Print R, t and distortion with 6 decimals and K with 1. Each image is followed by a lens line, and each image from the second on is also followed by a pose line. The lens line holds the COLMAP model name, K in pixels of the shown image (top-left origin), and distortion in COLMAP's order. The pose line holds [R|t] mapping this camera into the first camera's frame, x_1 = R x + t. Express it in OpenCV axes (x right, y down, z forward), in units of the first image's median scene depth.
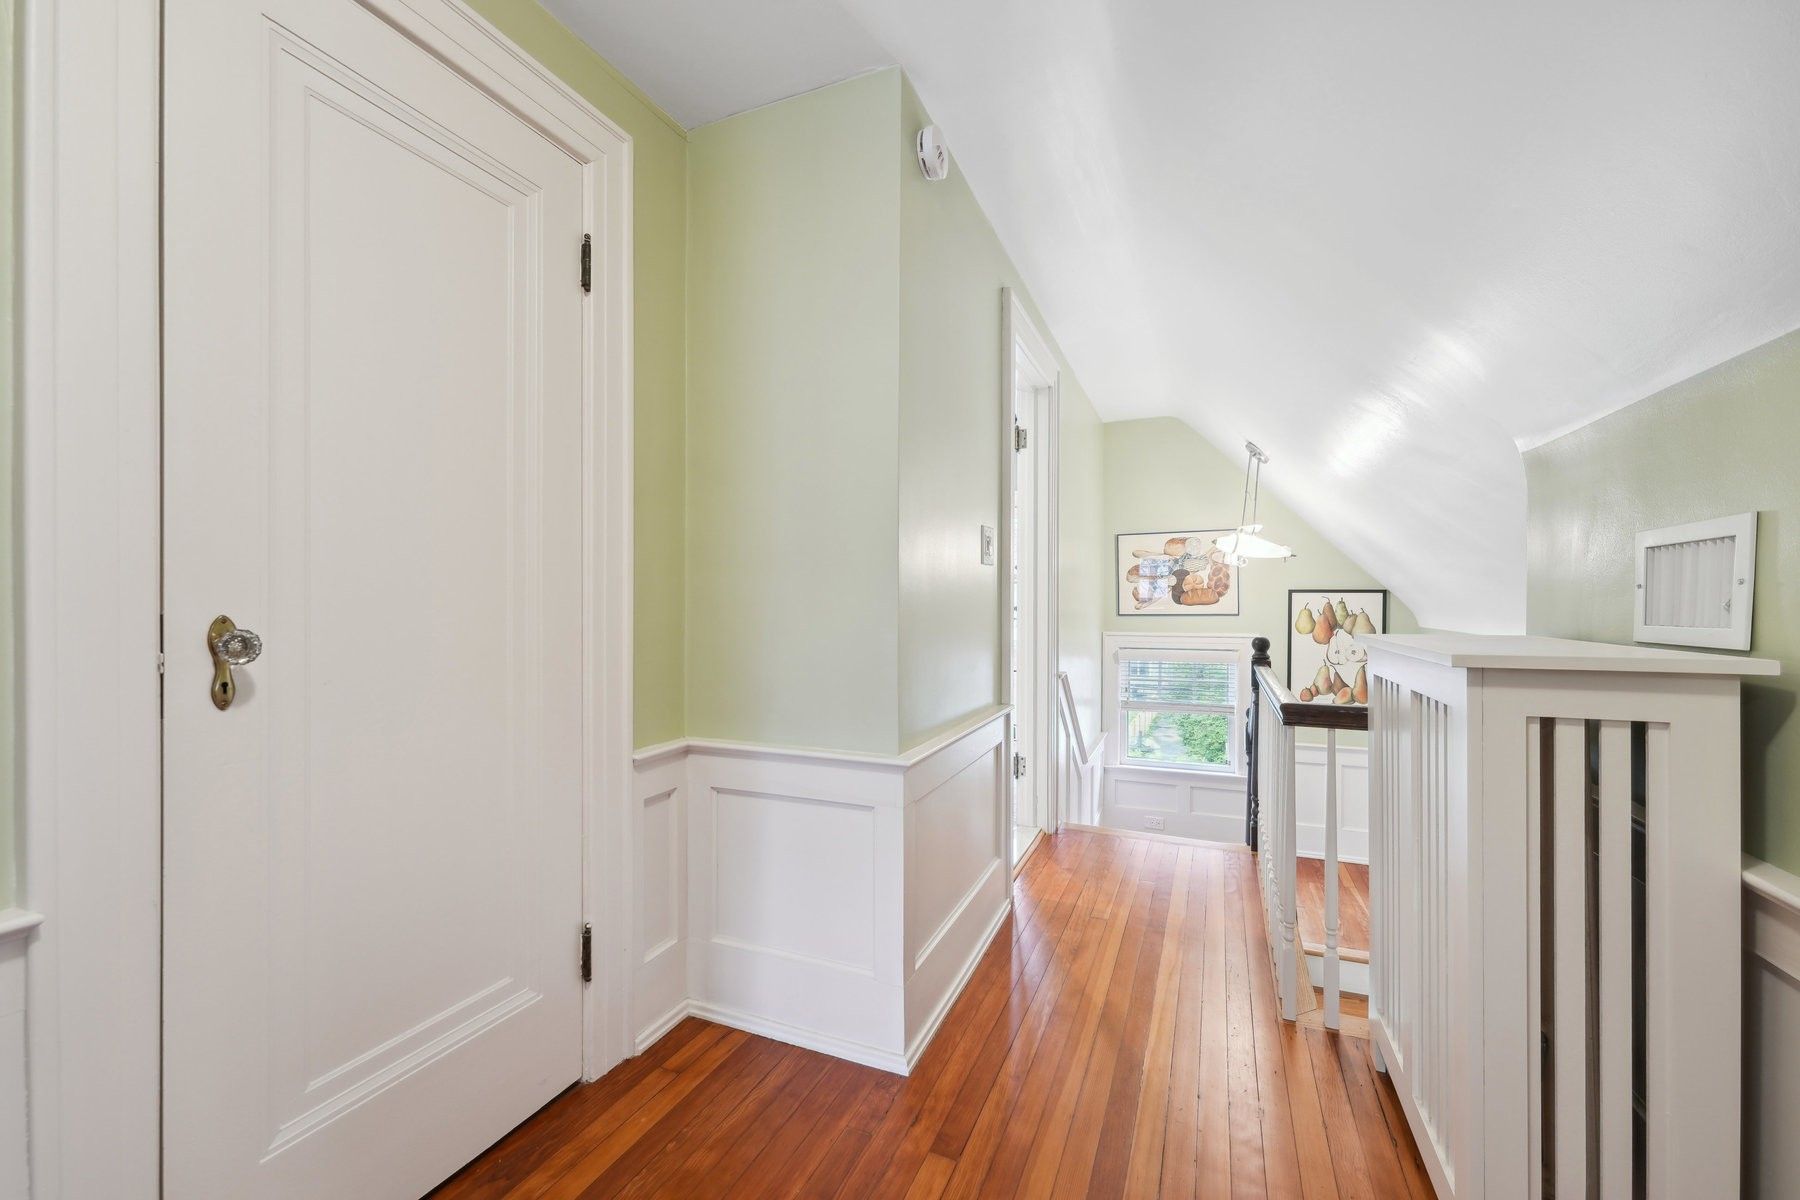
lens RADIAL K [[739.3, 0, 891.1], [0, 739.3, 601.0], [0, 0, 1]] dist [-0.002887, -0.000506]
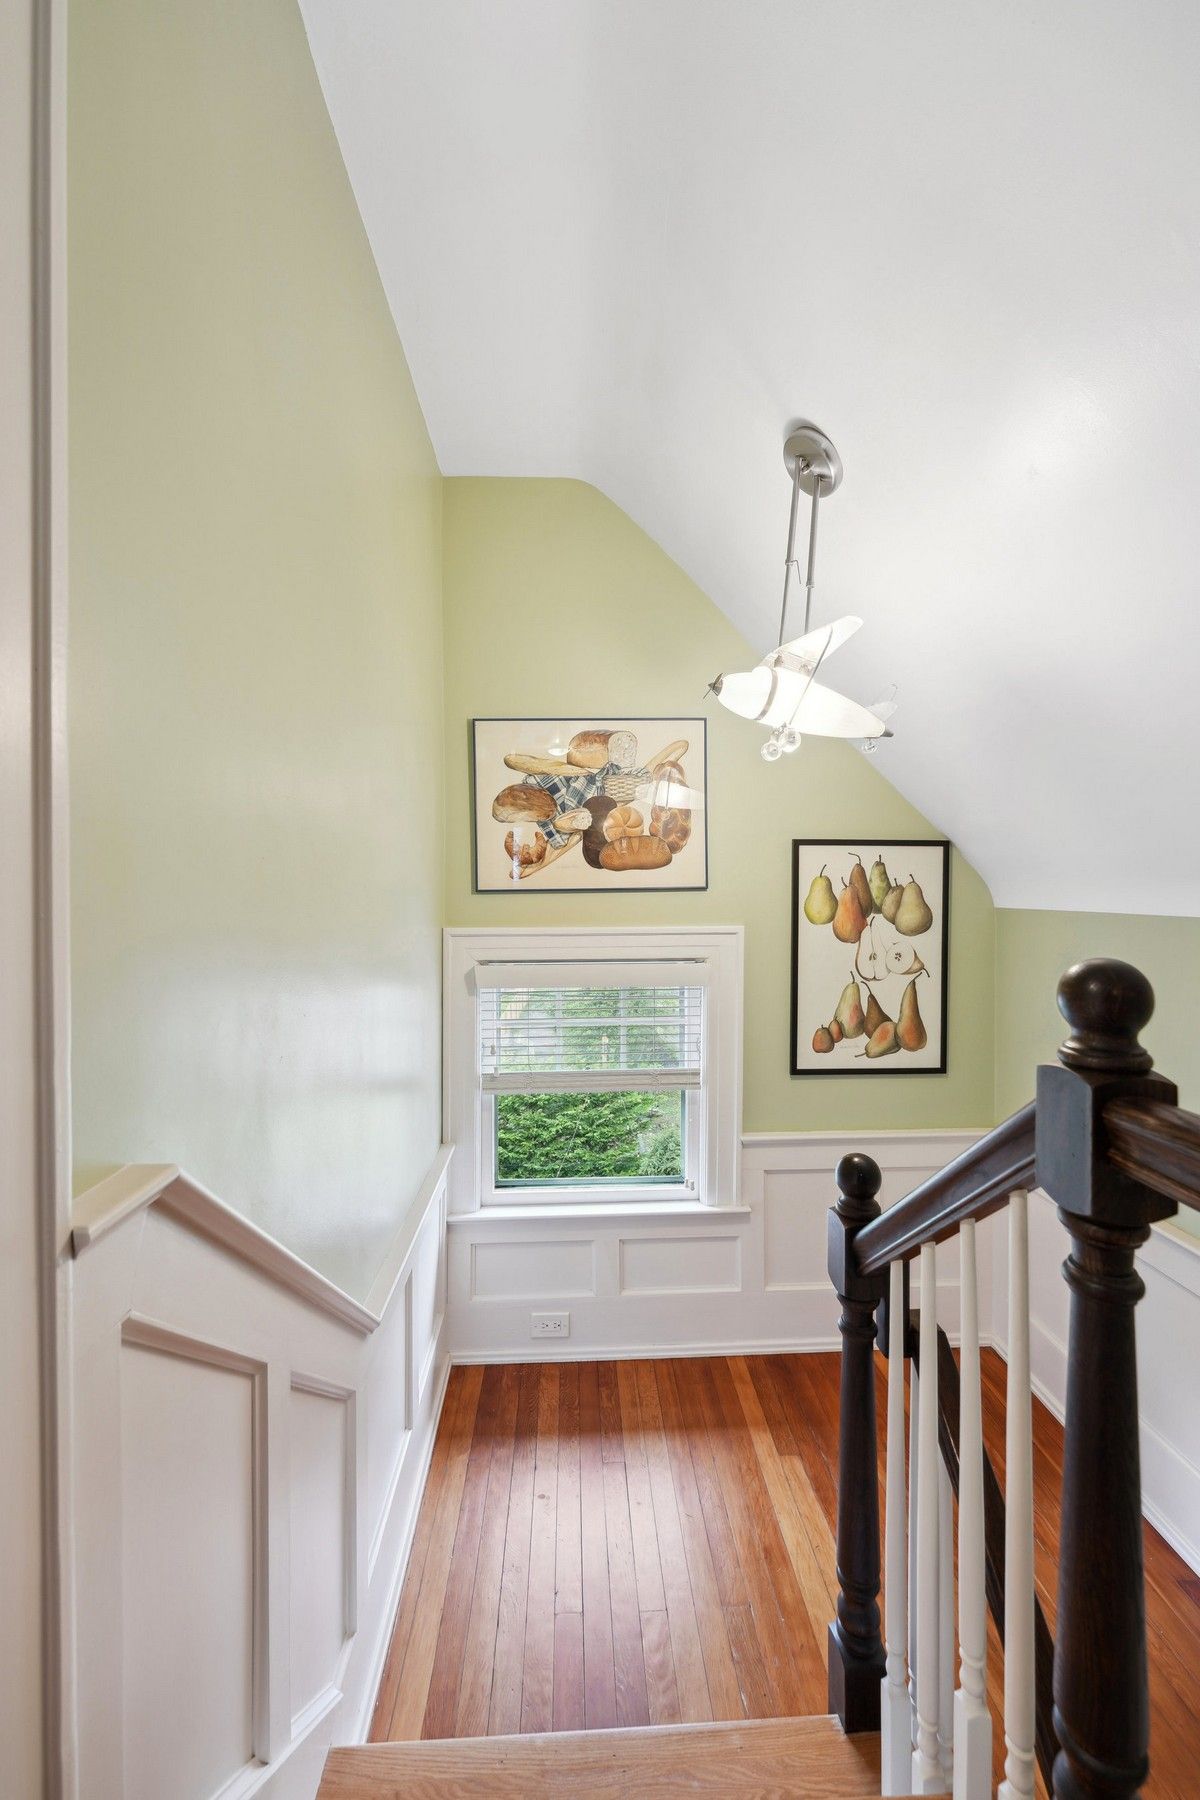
lens RADIAL K [[739.3, 0, 601.4], [0, 739.3, 892.3], [0, 0, 1]] dist [-0.002887, -0.000506]
pose [[0.901206, -0.004840, 0.433363, 0.192693], [0.002743, 0.999981, 0.005464, 0.018733], [-0.433382, -0.003736, 0.901203, 0.594147]]
